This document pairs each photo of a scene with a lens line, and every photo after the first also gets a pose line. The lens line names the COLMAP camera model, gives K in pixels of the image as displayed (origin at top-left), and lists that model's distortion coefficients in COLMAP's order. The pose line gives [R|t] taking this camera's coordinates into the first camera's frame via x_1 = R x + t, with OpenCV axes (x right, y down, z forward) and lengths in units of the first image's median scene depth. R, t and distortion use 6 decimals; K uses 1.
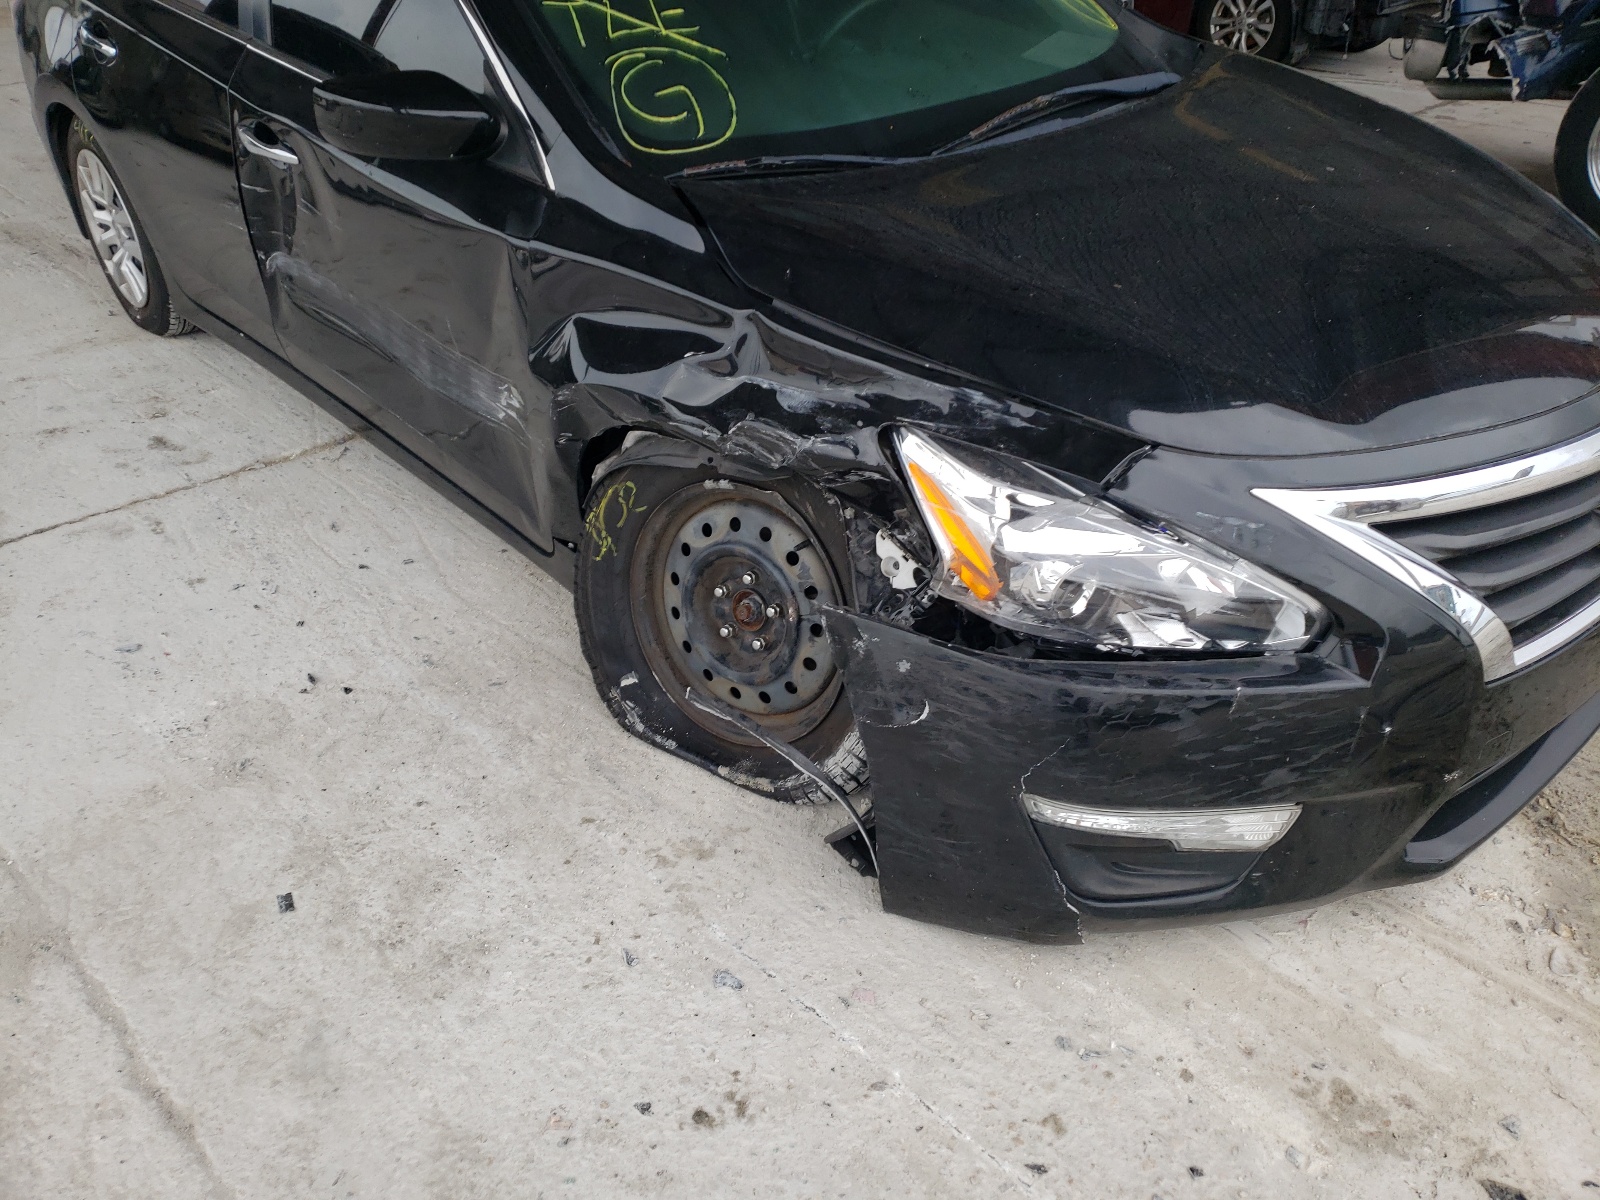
lens RADIAL K [[1212.1, 0, 800.0], [0, 1212.1, 600.0], [0, 0, 1]] dist [0.029716, -0.030774]
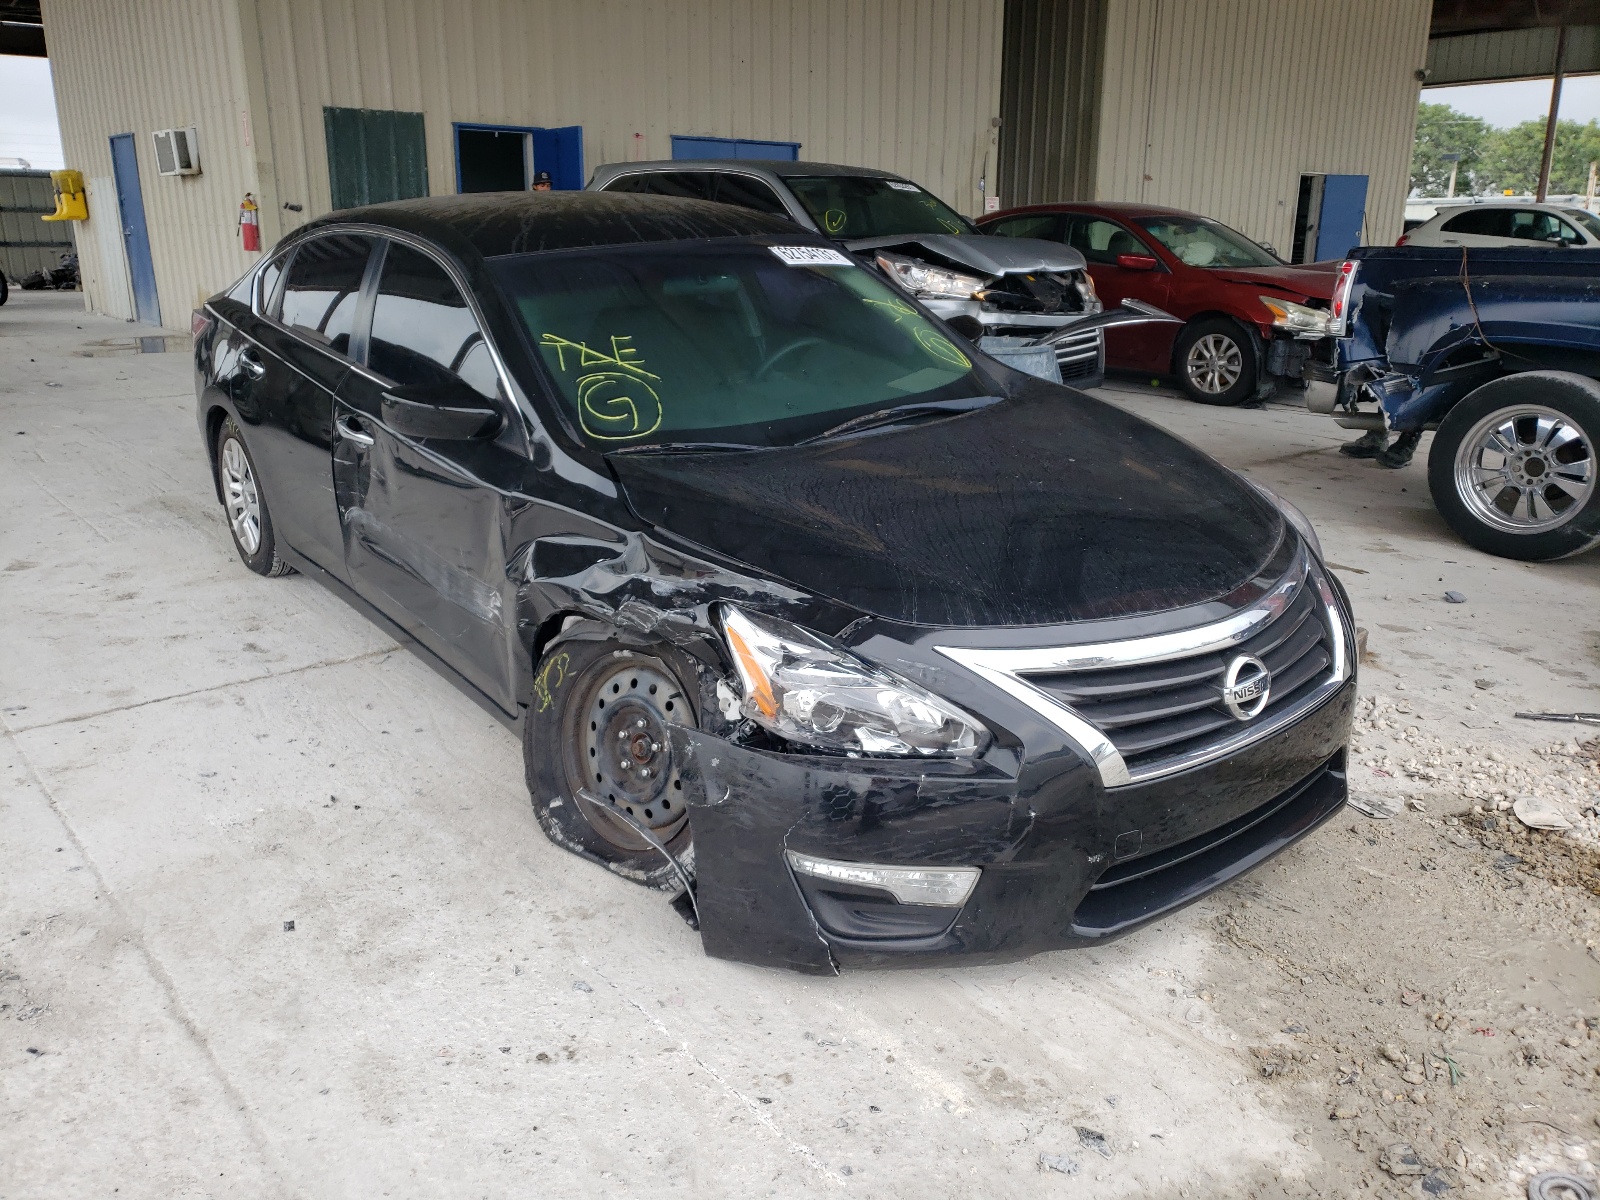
lens RADIAL K [[1324.7, 0, 800.0], [0, 1324.7, 600.0], [0, 0, 1]] dist [0.006403, -0.016259]
pose [[0.995644, 0.032678, -0.087317, 0.288431], [-0.053943, 0.965793, -0.253640, 0.238597], [0.076042, 0.257245, 0.963350, -0.531756]]
